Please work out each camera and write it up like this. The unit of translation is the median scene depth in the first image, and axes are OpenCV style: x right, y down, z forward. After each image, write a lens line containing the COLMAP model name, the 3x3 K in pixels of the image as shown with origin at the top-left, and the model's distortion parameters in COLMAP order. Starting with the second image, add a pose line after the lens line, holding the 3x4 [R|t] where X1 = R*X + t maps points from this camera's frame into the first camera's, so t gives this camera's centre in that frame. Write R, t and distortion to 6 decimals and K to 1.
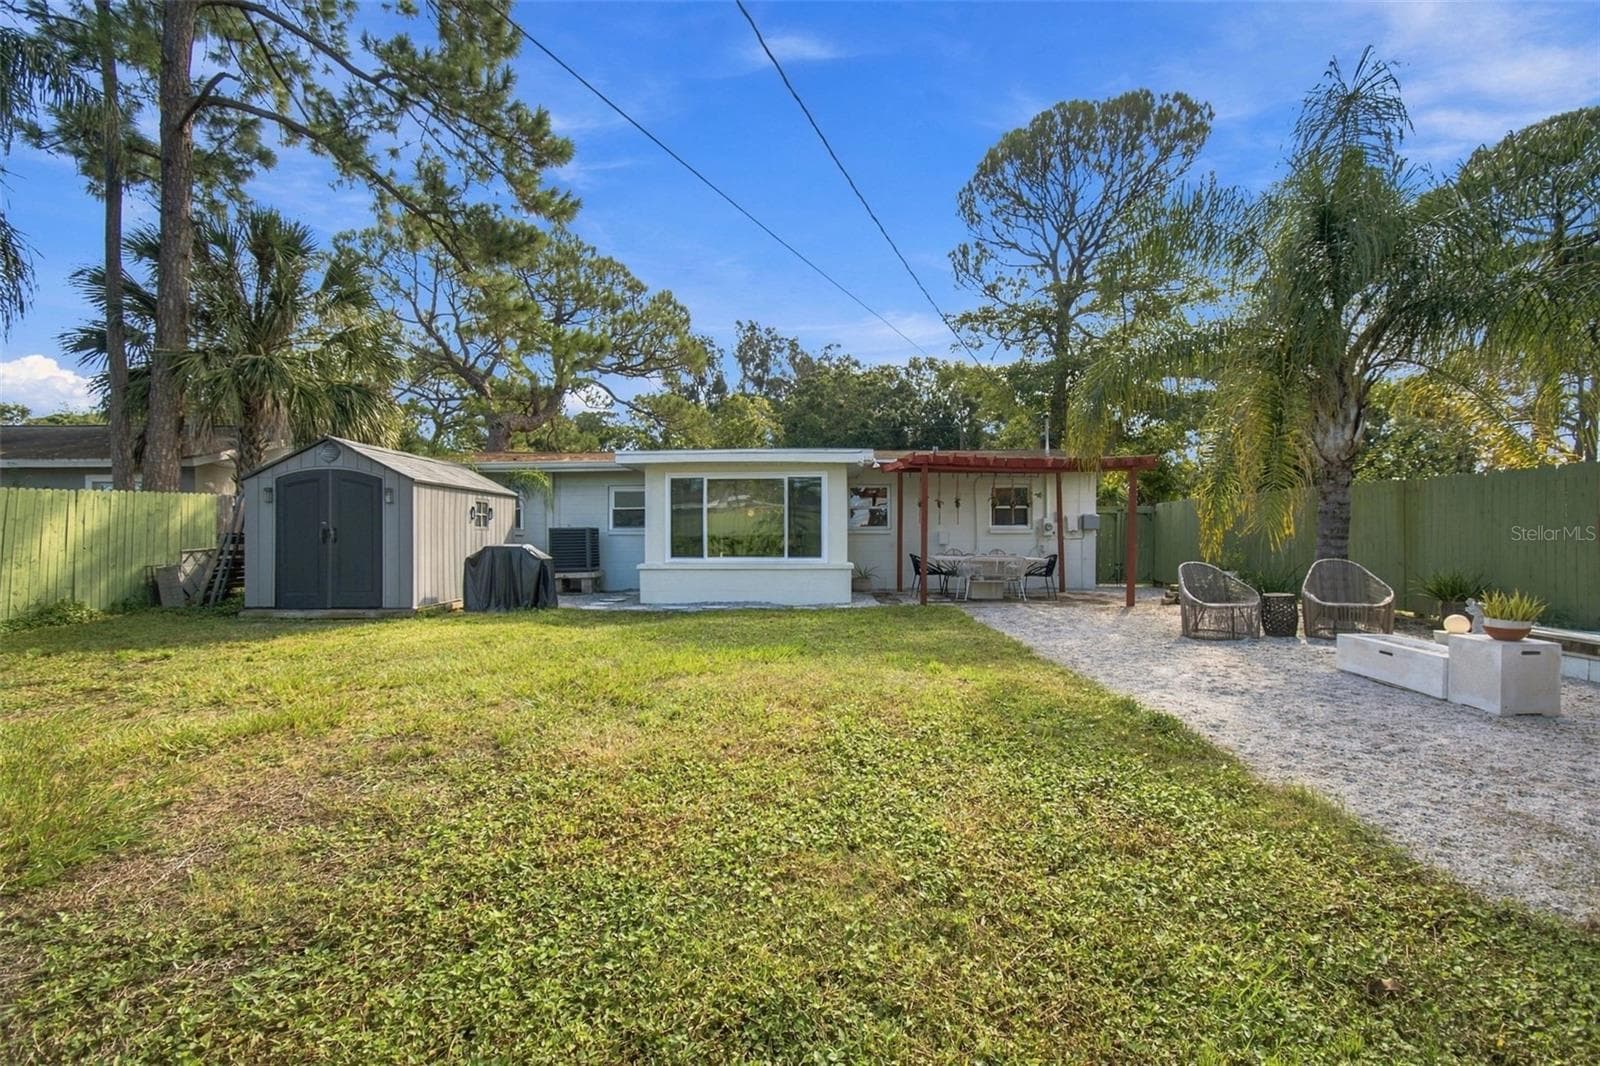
lens RADIAL K [[715.4, 0, 807.9], [0, 715.4, 537.1], [0, 0, 1]] dist [0.001242, 0.000595]
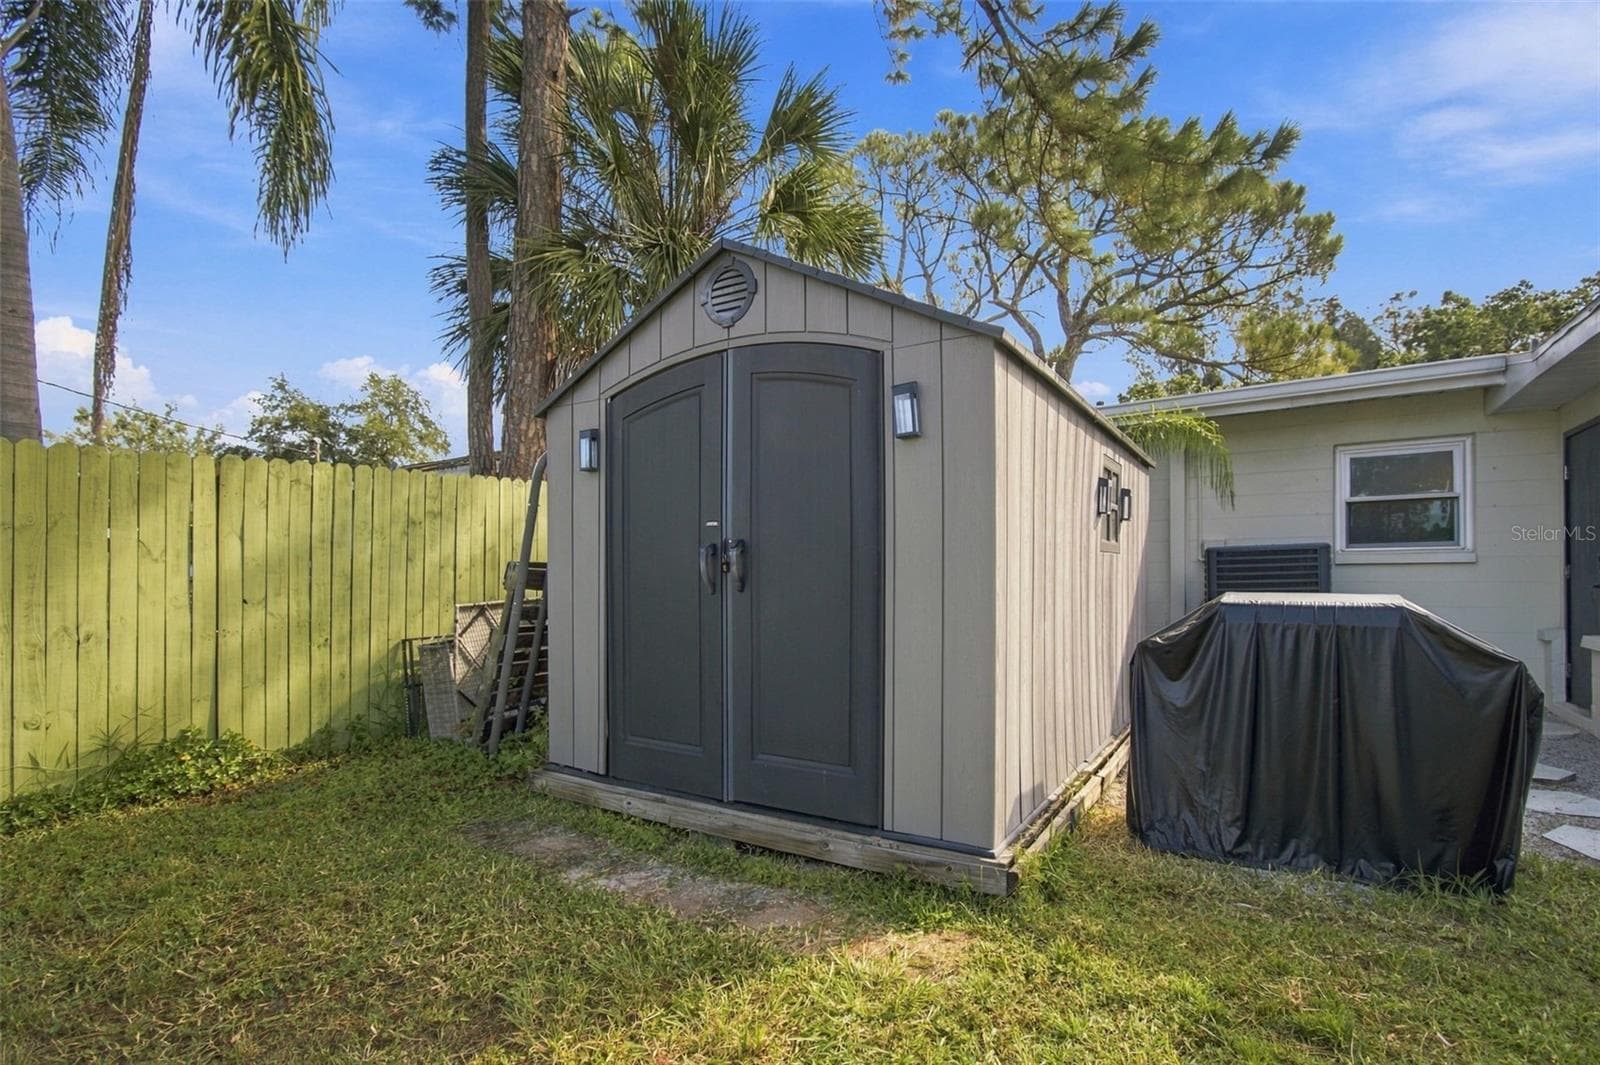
lens RADIAL K [[891.3, 0, 800.1], [0, 891.3, 569.4], [0, 0, 1]] dist [0.000432, 0.000216]
pose [[0.835328, -0.007638, -0.549699, -0.417244], [0.004771, 0.999967, -0.006645, 0.002407], [0.549732, 0.002928, 0.835336, 0.672106]]
